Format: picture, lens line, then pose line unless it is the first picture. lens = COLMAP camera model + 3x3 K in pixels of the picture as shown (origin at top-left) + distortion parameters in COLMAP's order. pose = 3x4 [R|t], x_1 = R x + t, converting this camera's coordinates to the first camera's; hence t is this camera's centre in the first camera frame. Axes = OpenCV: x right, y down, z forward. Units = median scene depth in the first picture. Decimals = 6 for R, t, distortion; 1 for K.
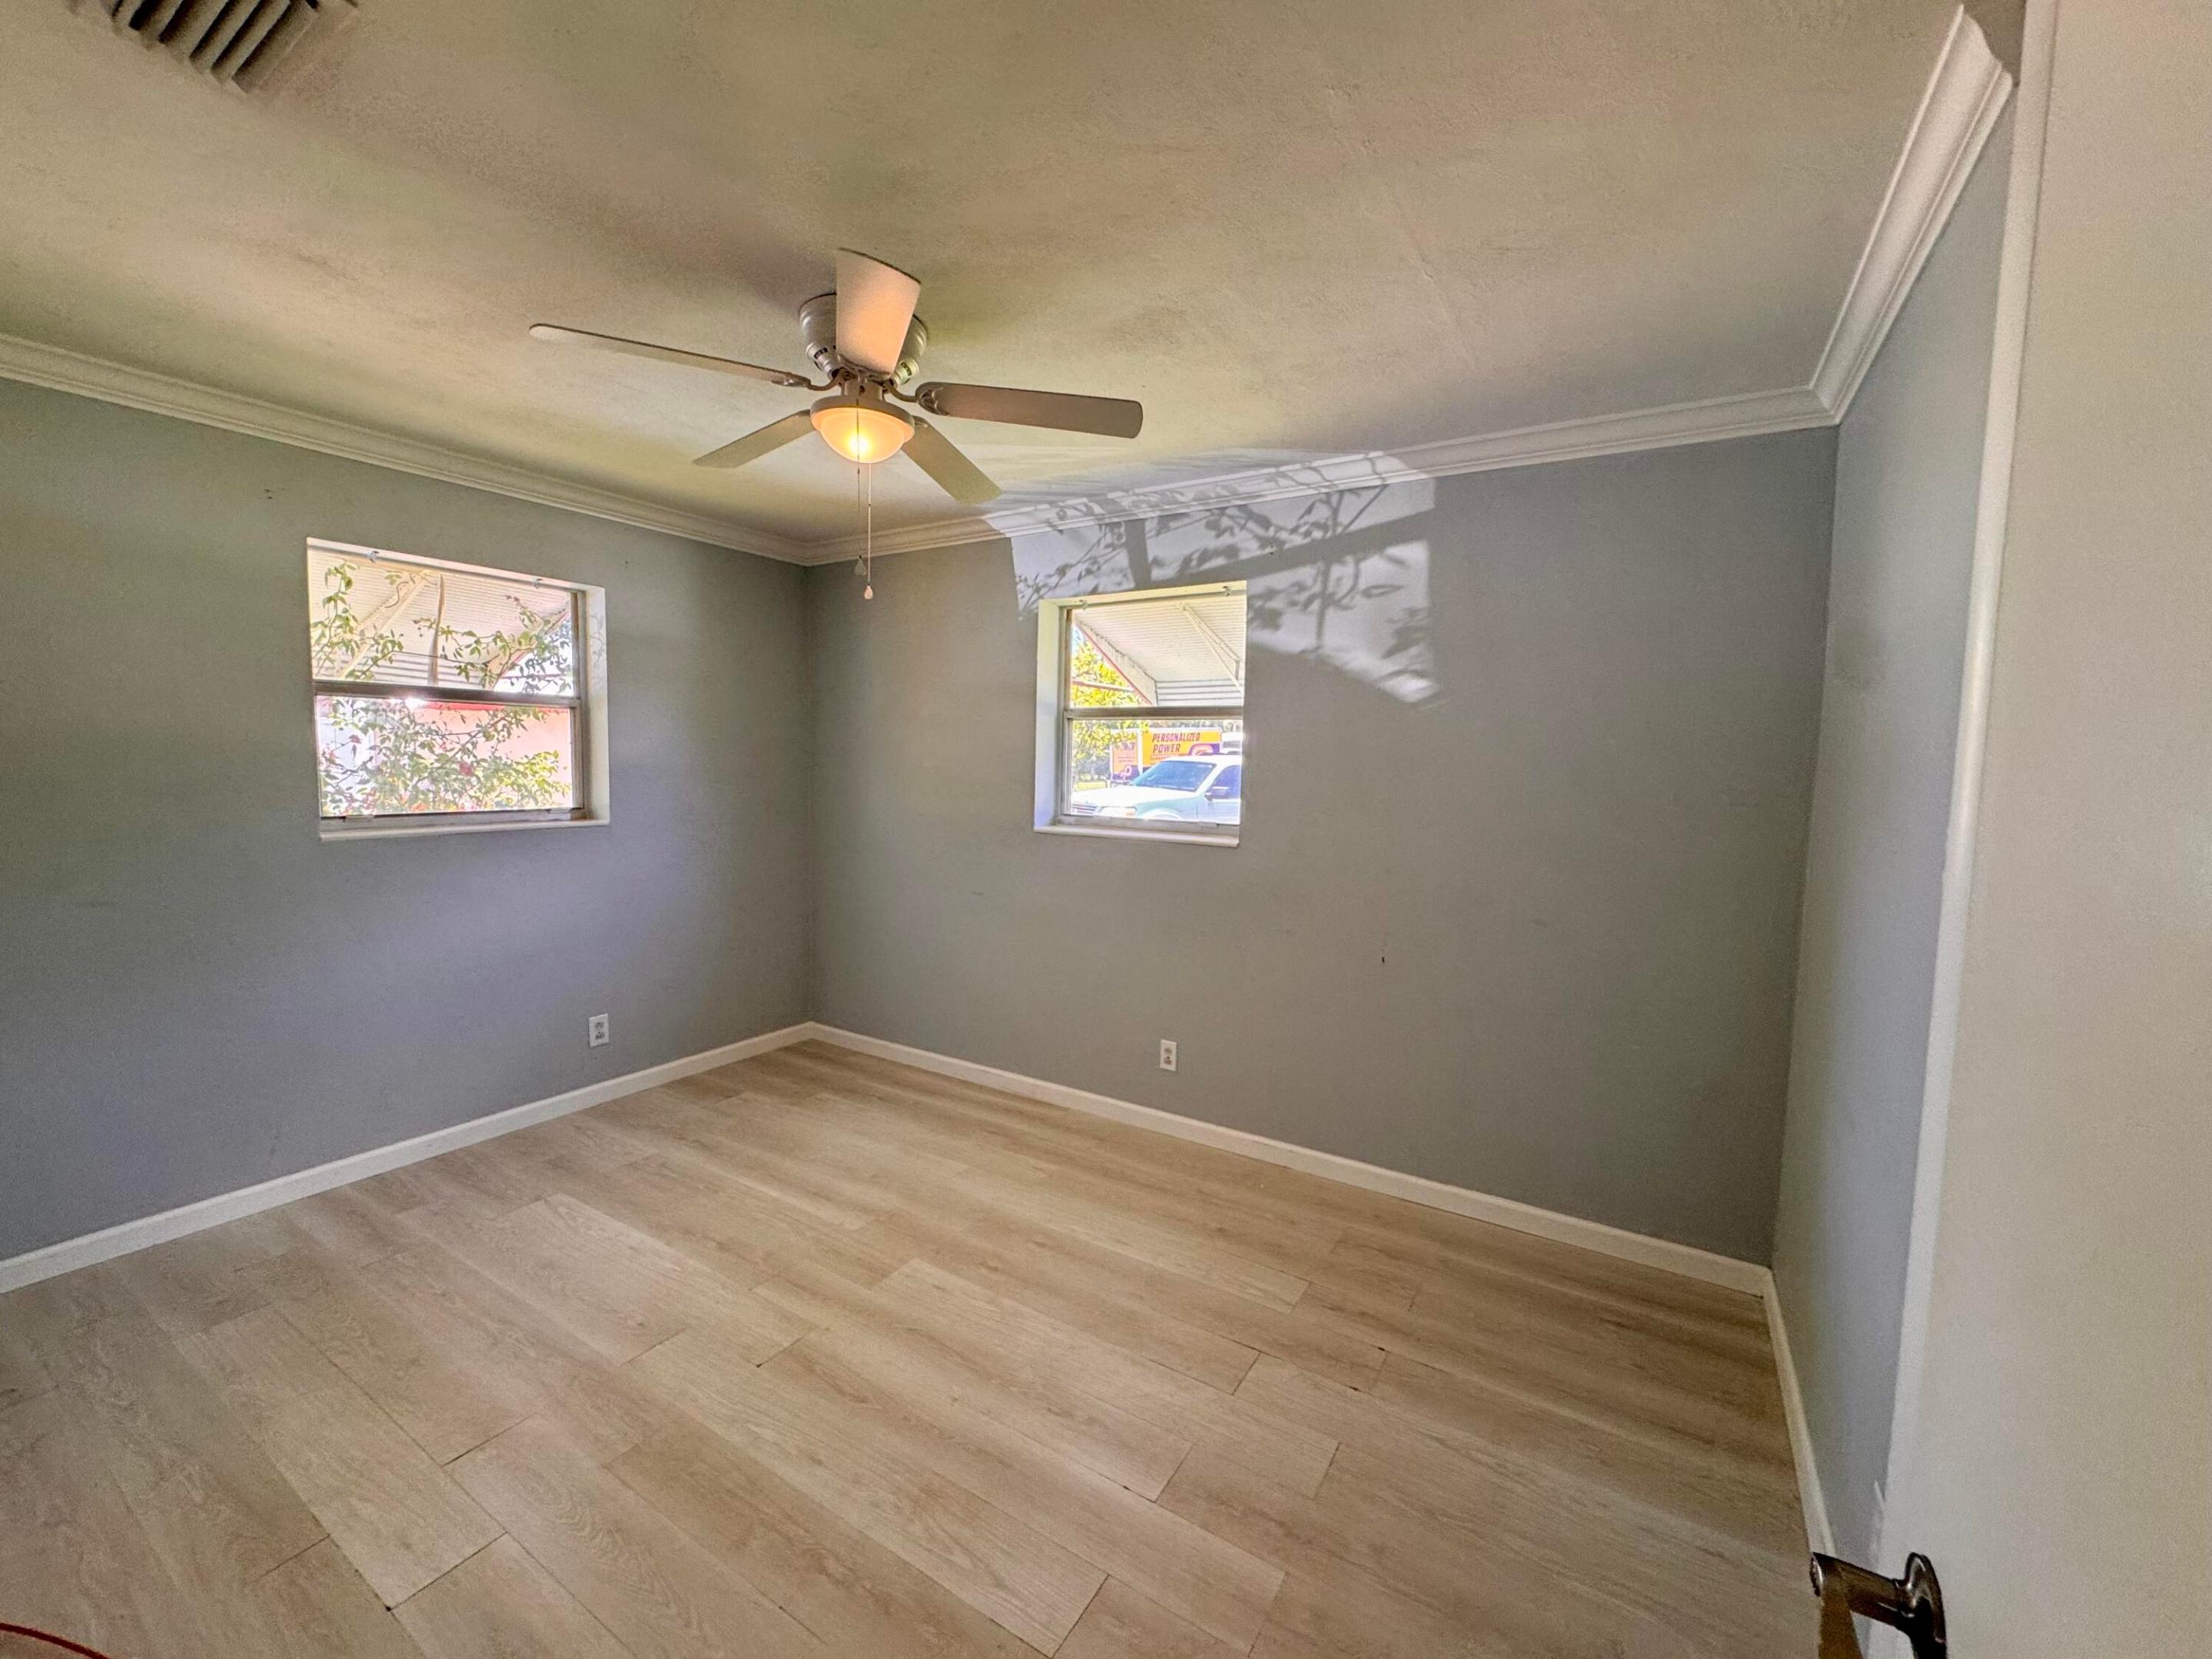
lens RADIAL K [[885.2, 0, 1112.2], [0, 885.2, 818.3], [0, 0, 1]] dist [0.000763, 0.000053]
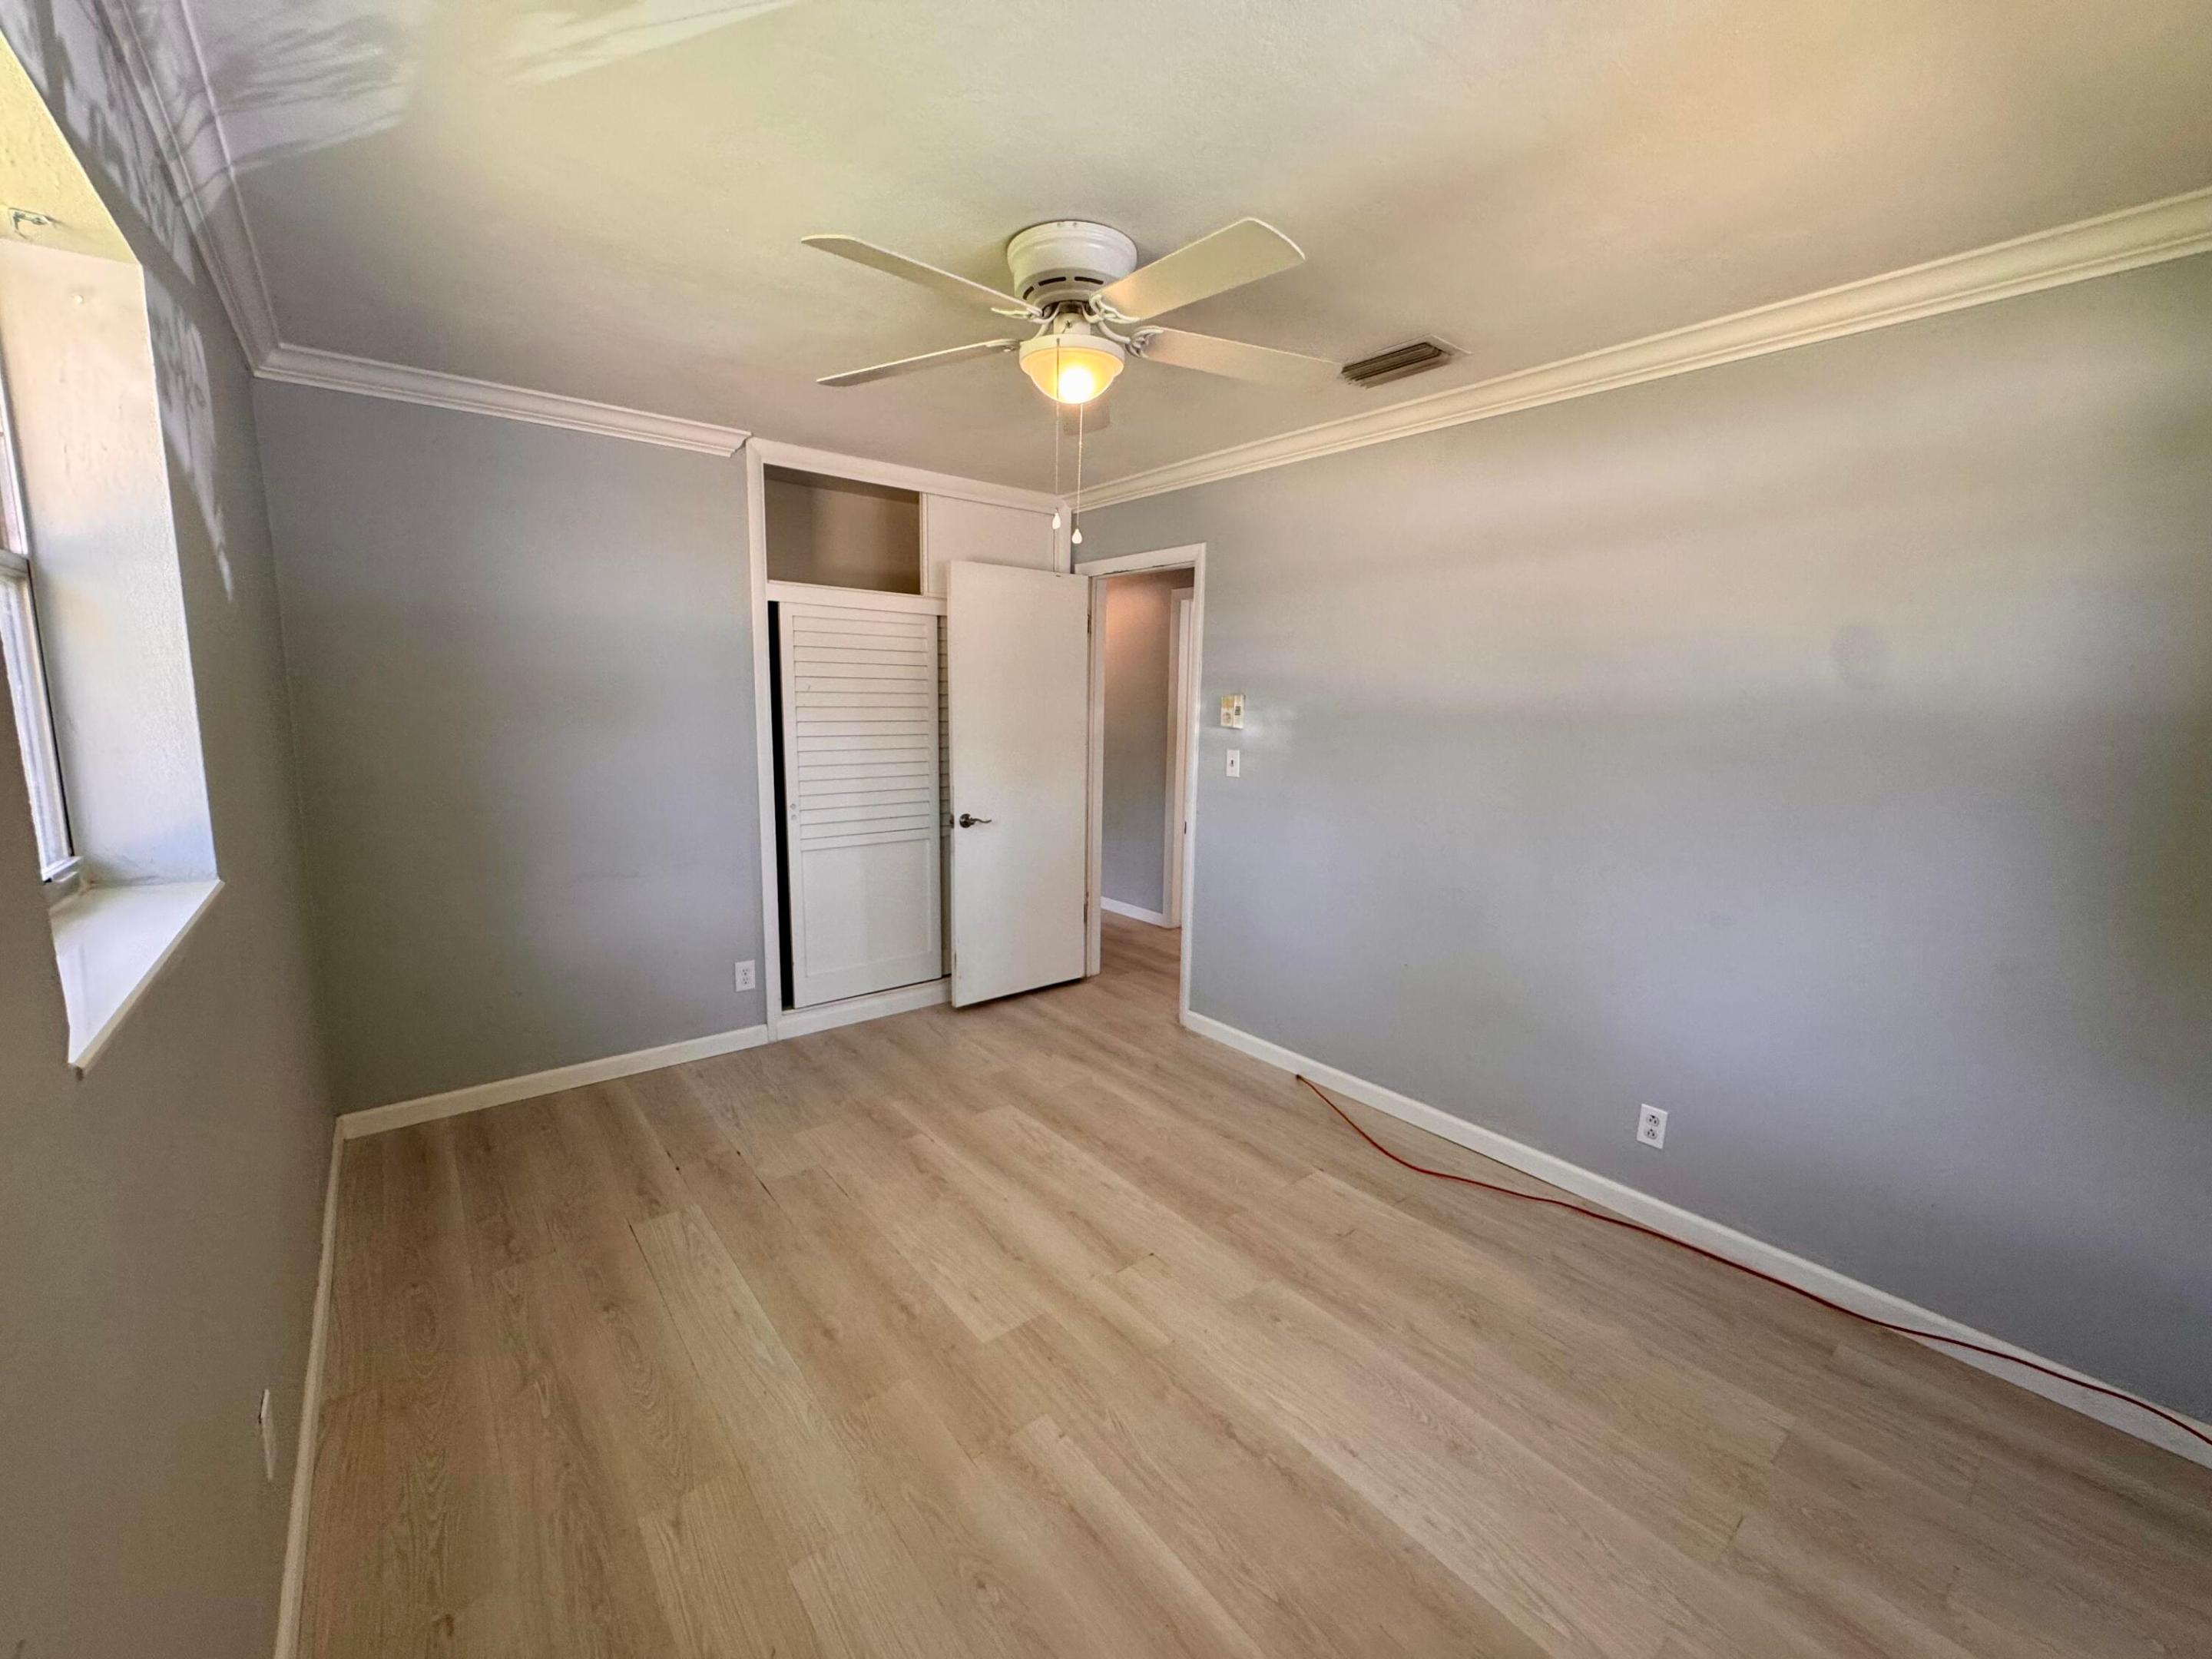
lens RADIAL K [[885.2, 0, 1112.2], [0, 885.2, 818.3], [0, 0, 1]] dist [0.000763, 0.000053]
pose [[-0.943711, -0.082272, 0.320377, -0.605392], [-0.014344, 0.977841, 0.208858, -0.147122], [-0.330461, 0.192506, -0.923979, 1.774256]]
